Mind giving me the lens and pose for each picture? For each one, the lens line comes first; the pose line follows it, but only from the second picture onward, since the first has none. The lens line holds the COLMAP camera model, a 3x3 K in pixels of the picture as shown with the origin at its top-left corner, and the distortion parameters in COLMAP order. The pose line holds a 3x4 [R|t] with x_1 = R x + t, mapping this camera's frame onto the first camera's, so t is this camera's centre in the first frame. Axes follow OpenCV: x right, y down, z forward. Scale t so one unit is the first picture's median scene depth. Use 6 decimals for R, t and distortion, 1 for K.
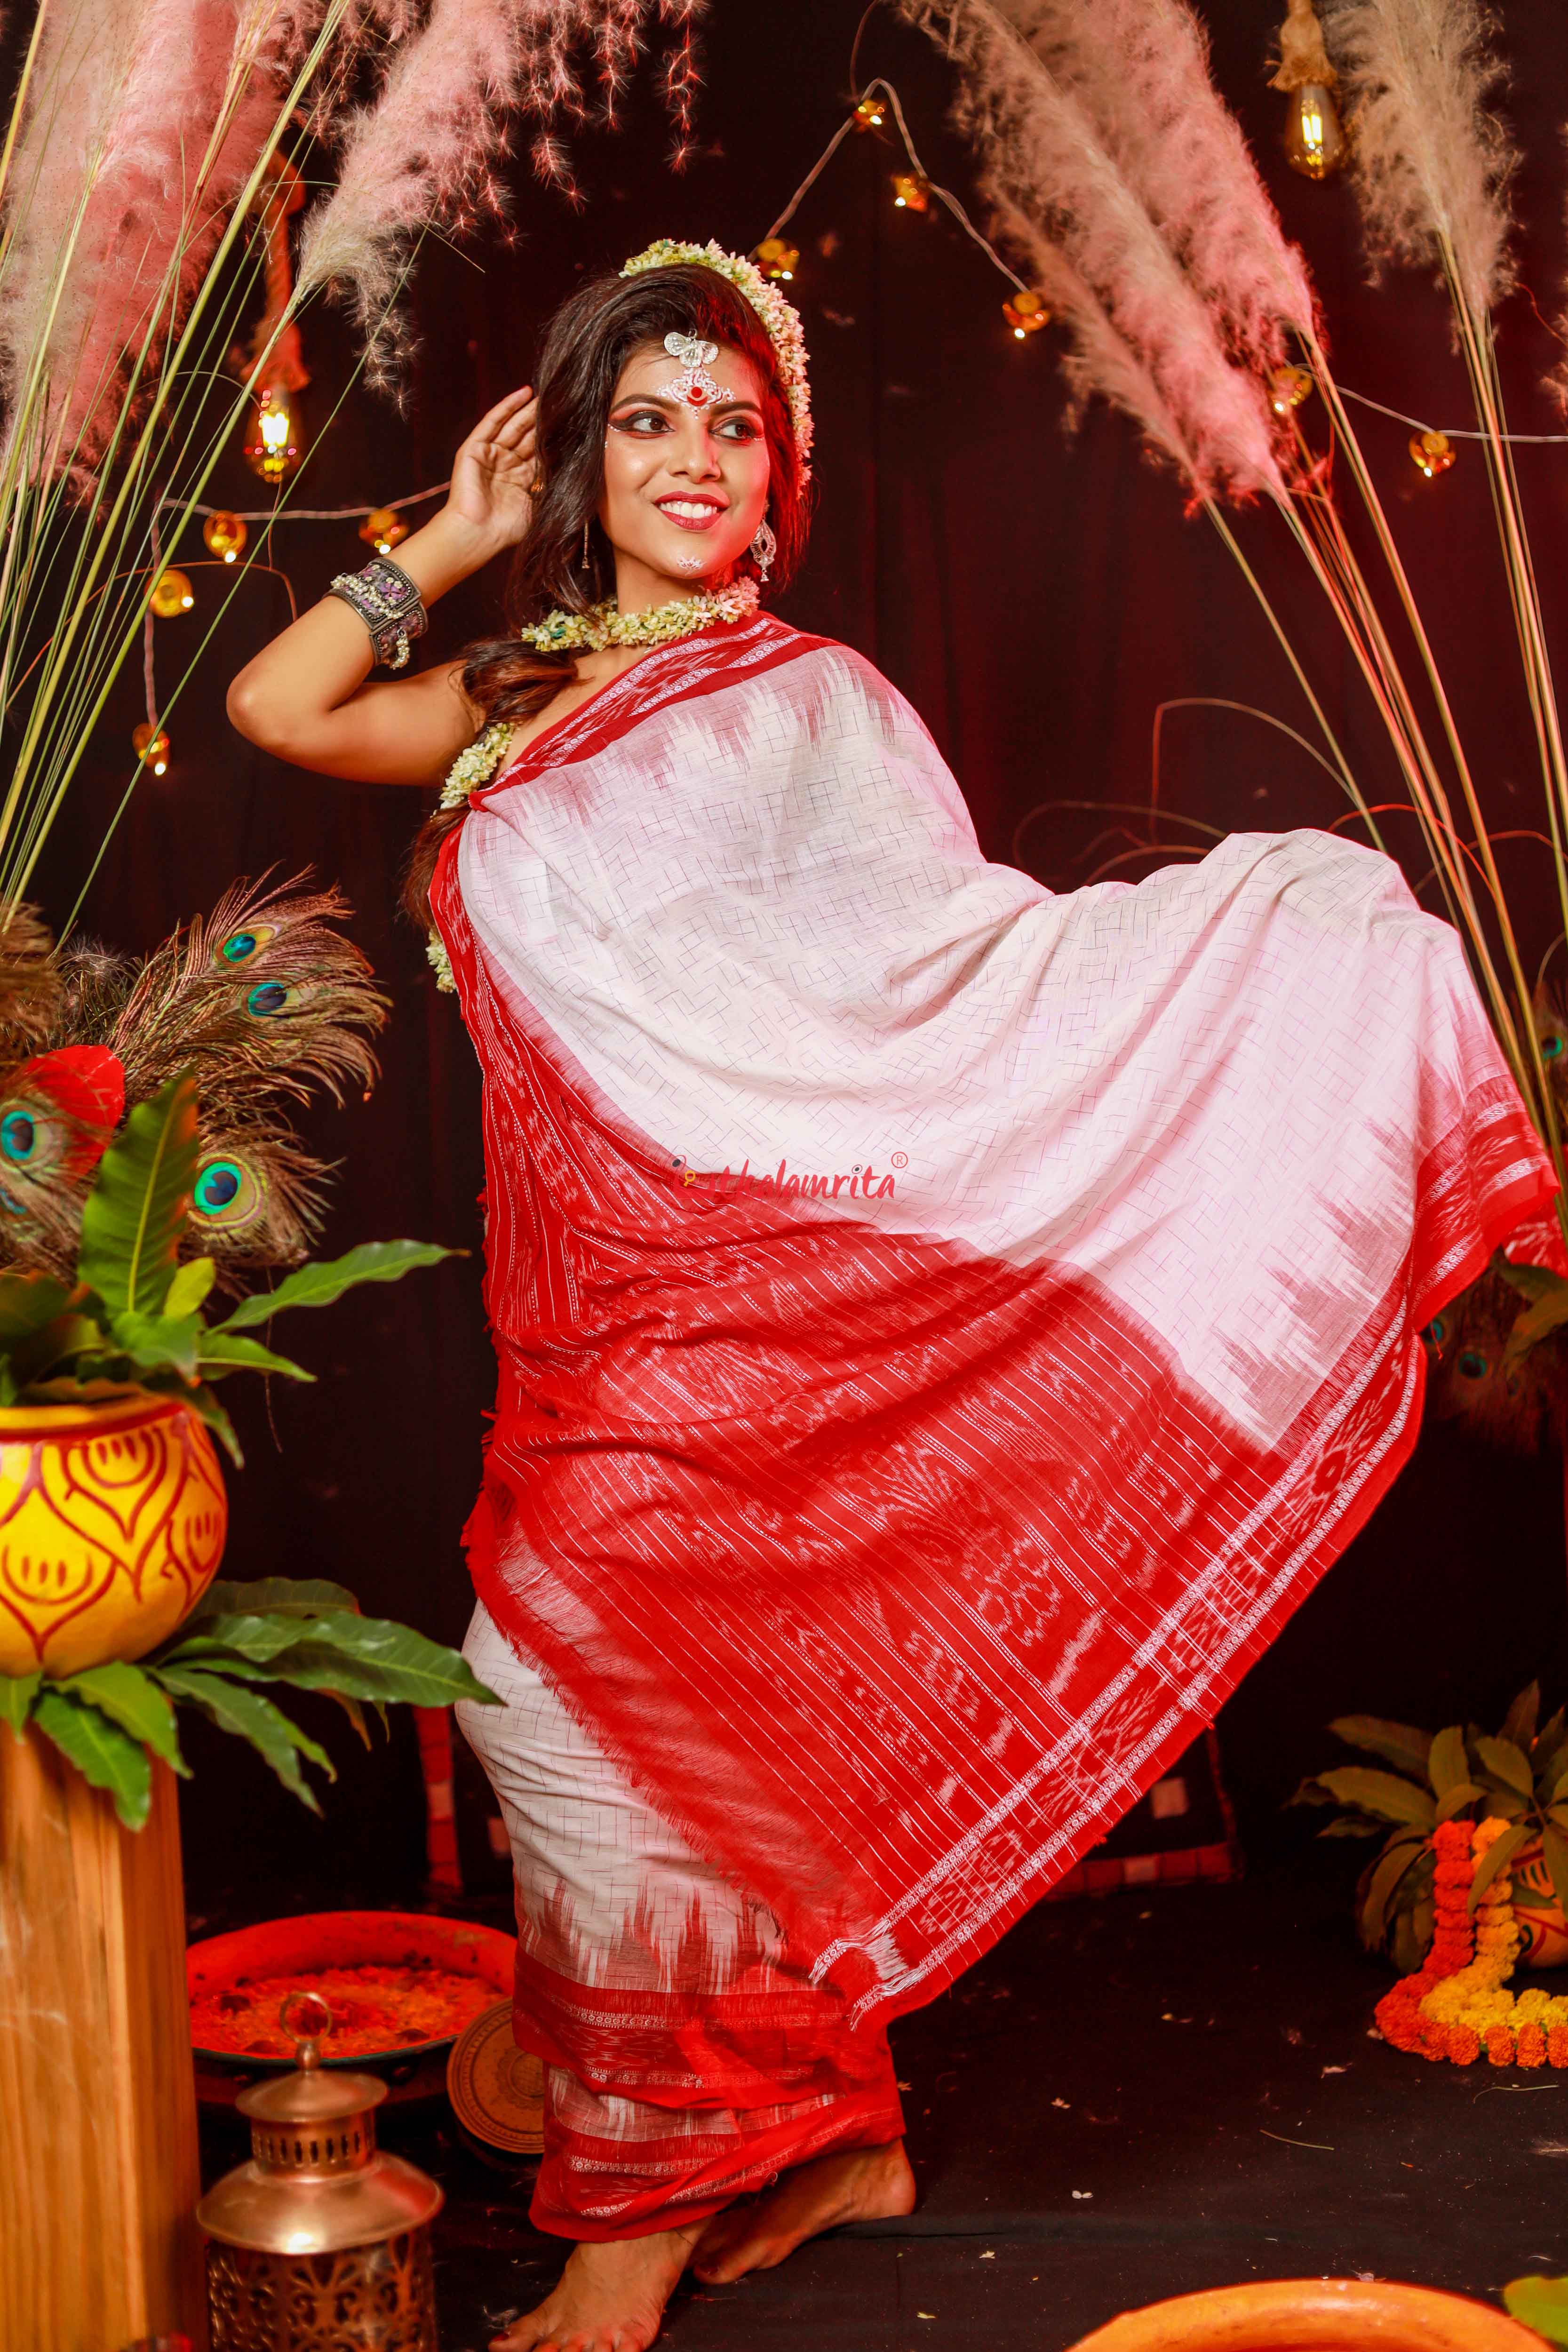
lens RADIAL K [[3566.8, 0, 784.0], [0, 3566.8, 1176.0], [0, 0, 1]] dist [-0.106355, -0.042838]
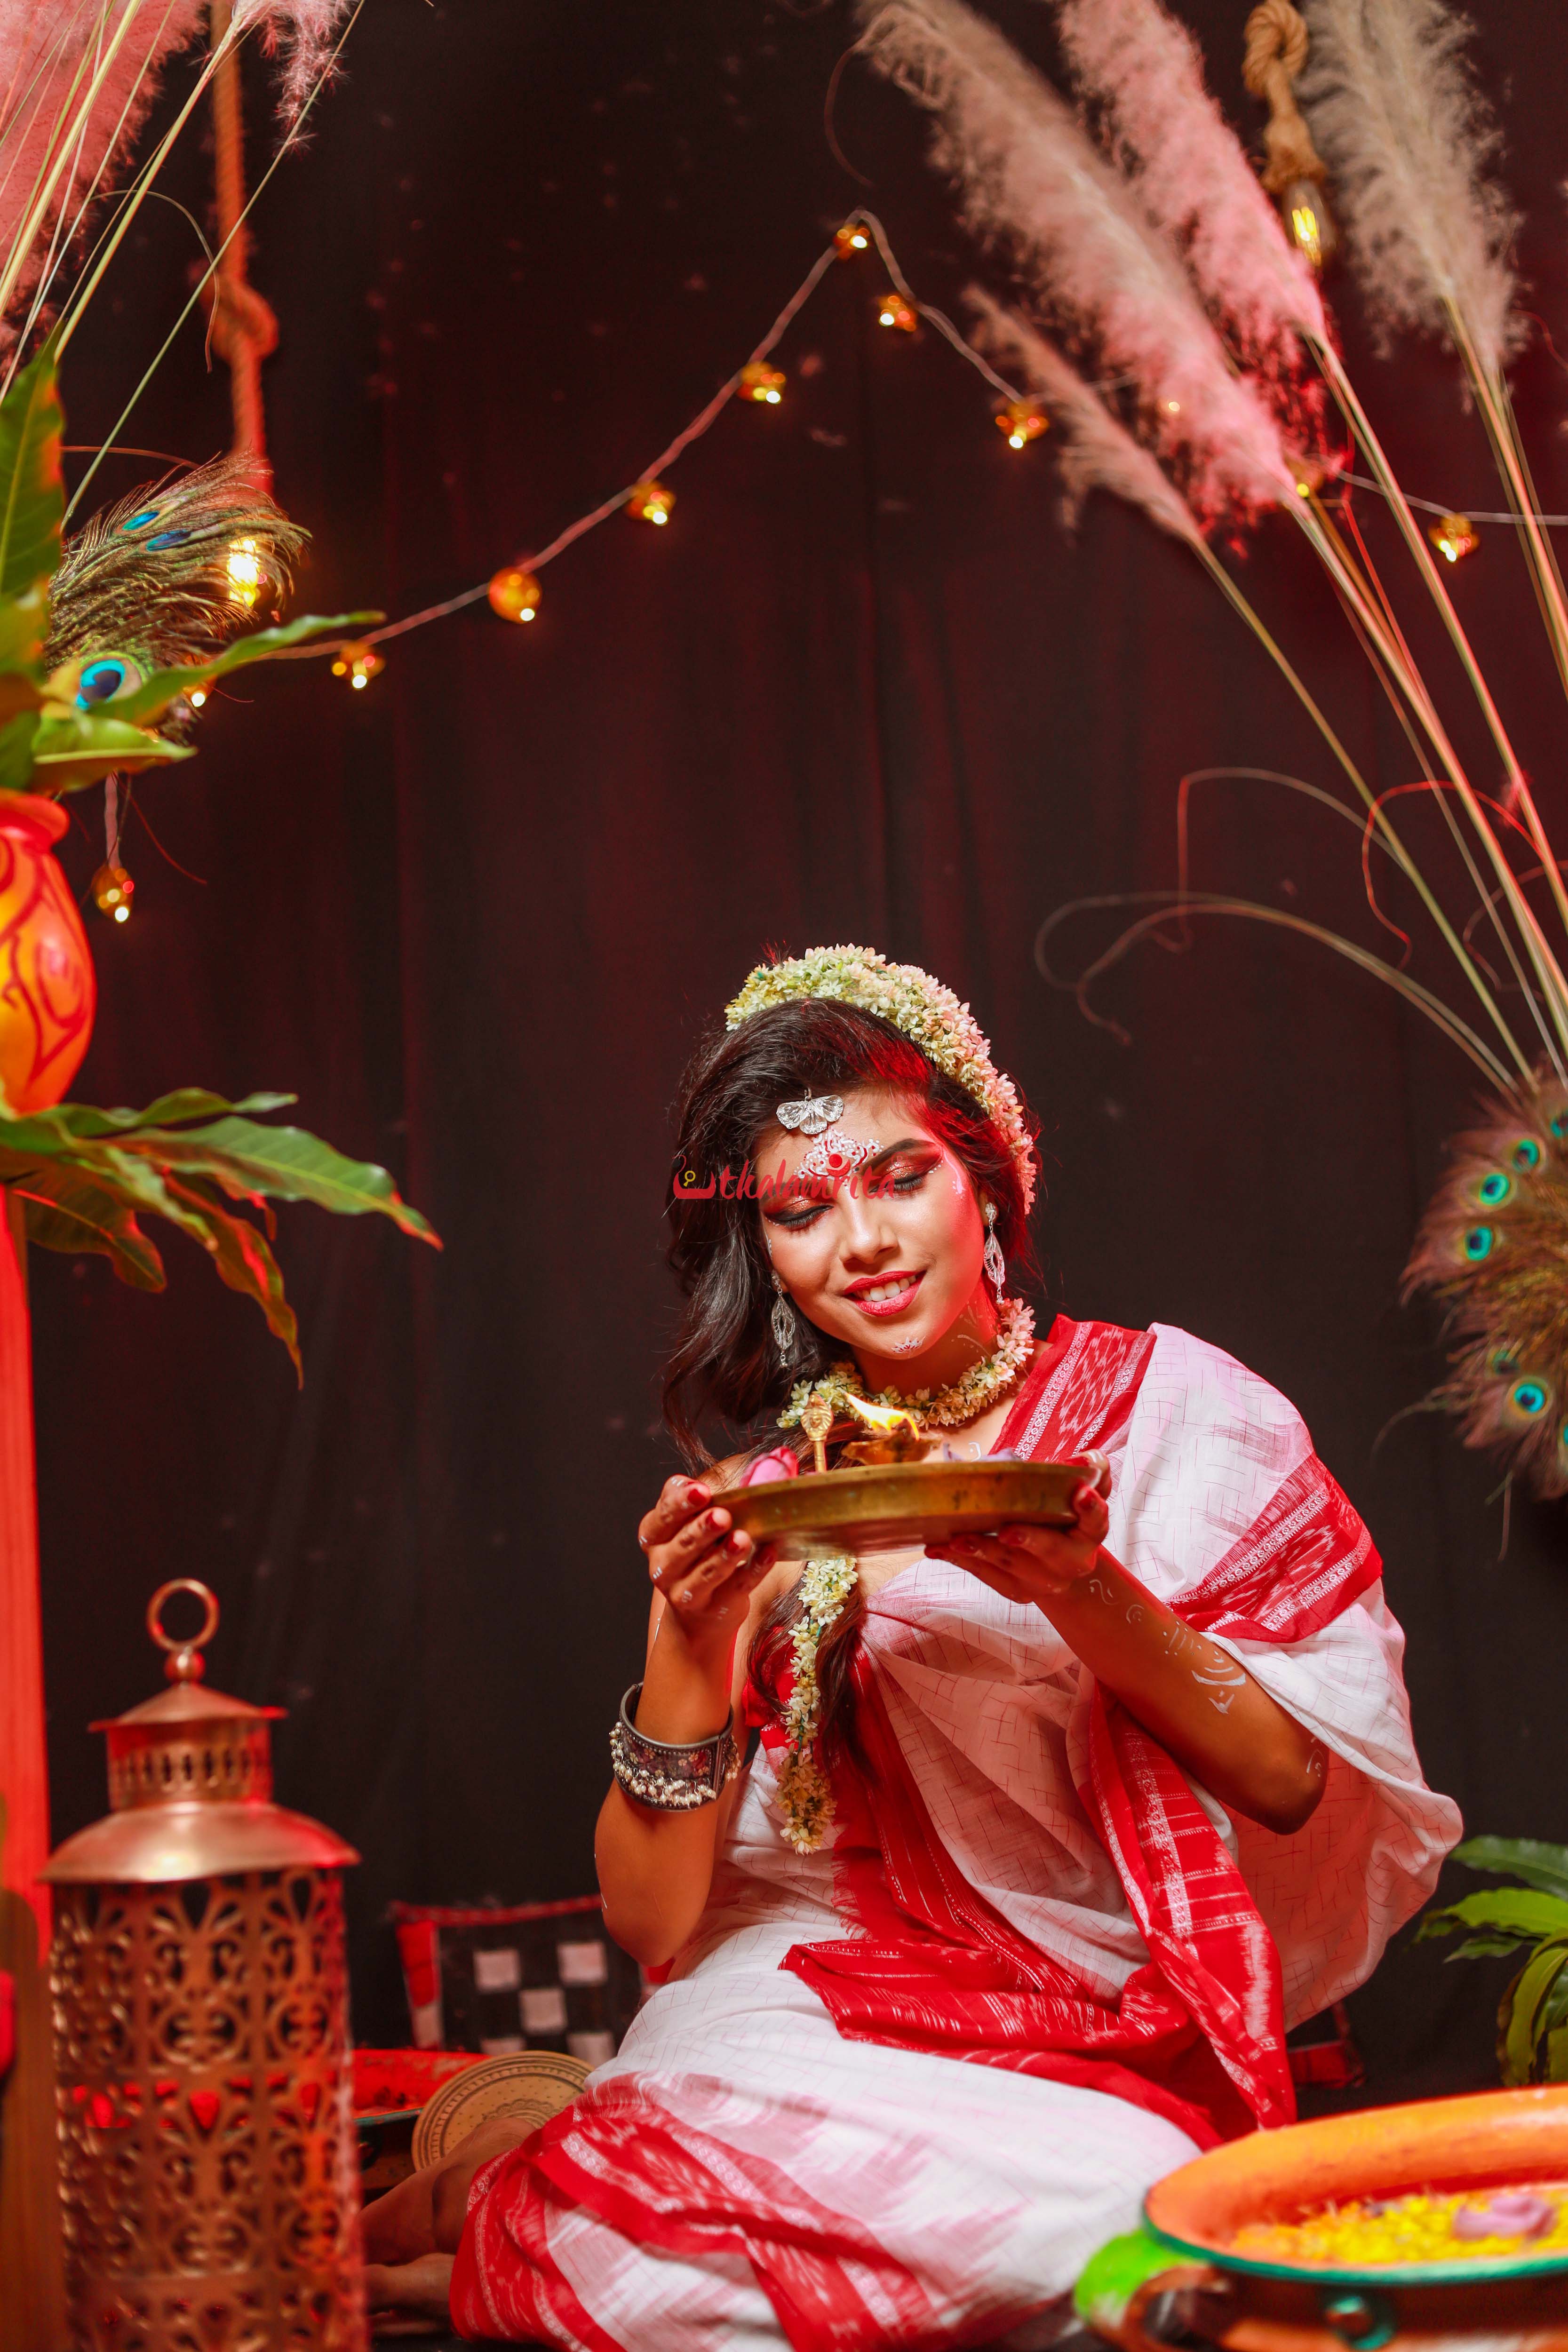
lens RADIAL K [[3493.5, 0, 784.0], [0, 3493.5, 1176.0], [0, 0, 1]] dist [-0.094678, -0.083678]
pose [[0.999364, -0.034929, -0.007136, 0.003517], [0.032140, 0.969328, -0.243661, 0.203496], [0.015428, 0.243277, 0.969834, 0.144337]]
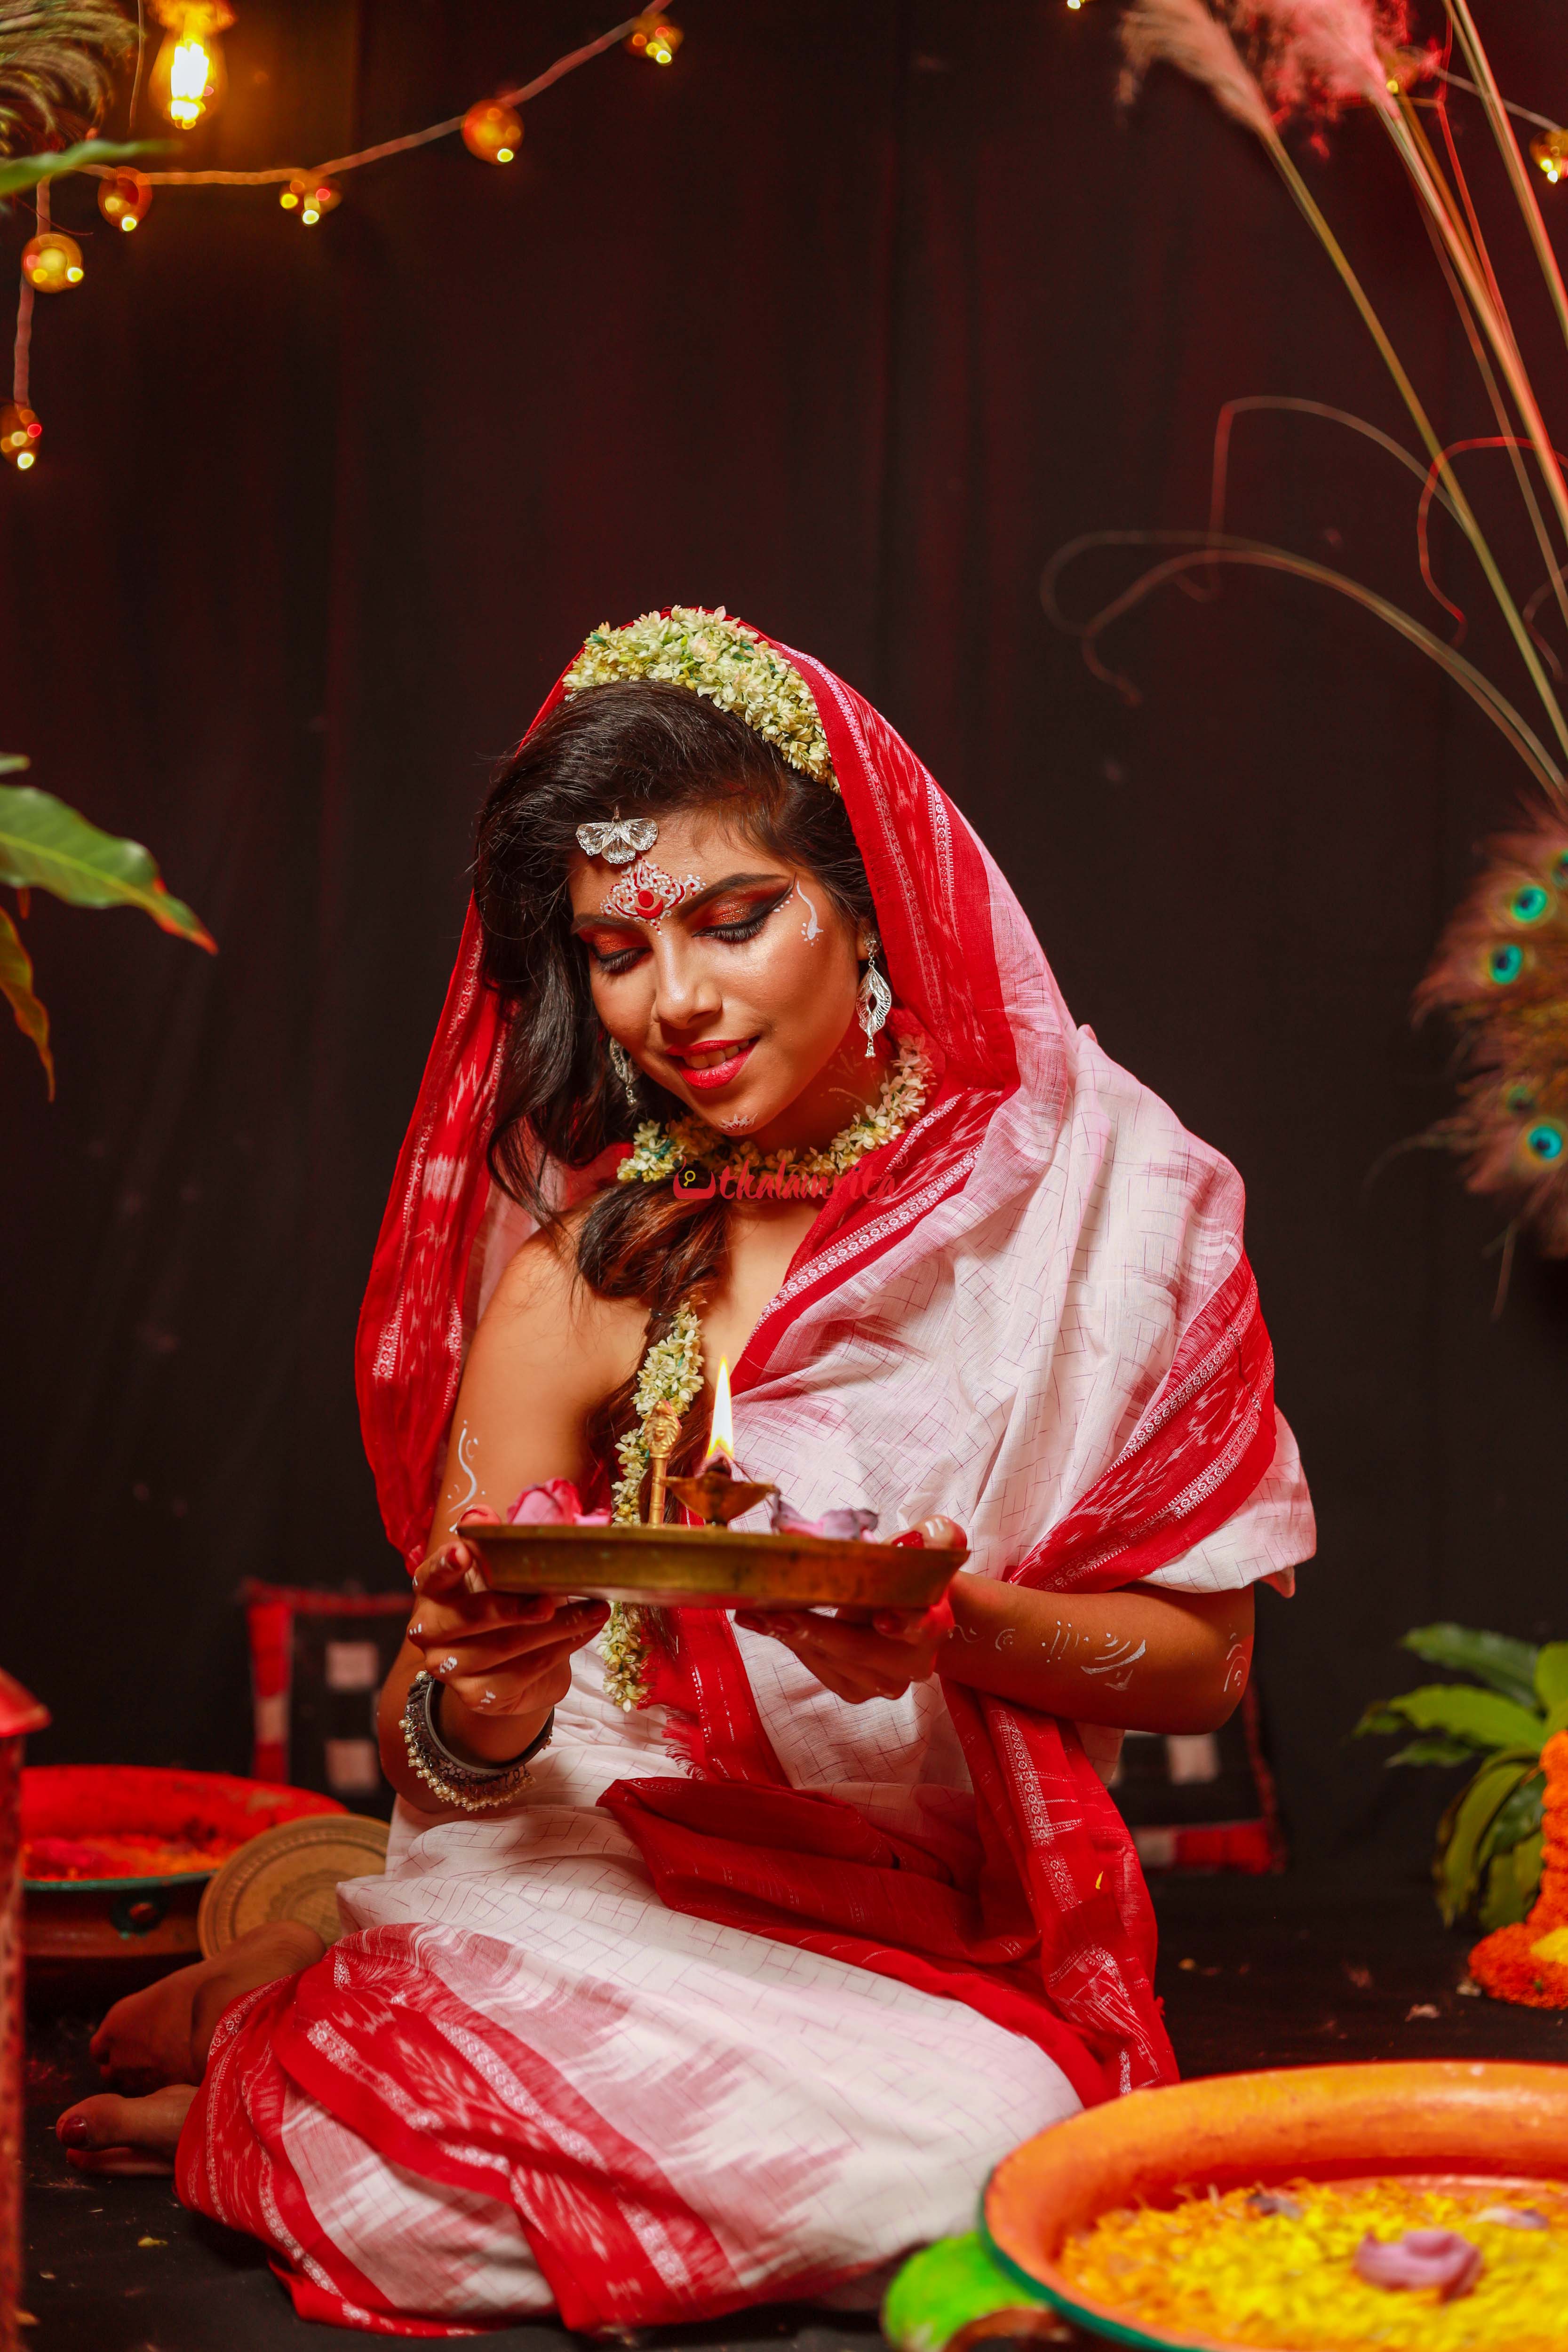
lens RADIAL K [[3493.5, 0, 784.0], [0, 3493.5, 1176.0], [0, 0, 1]] dist [-0.094678, -0.083678]
pose [[0.998758, 0.049076, -0.008565, 0.019850], [-0.049761, 0.991009, -0.124198, 0.161875], [0.002392, 0.124470, 0.992221, 0.238619]]
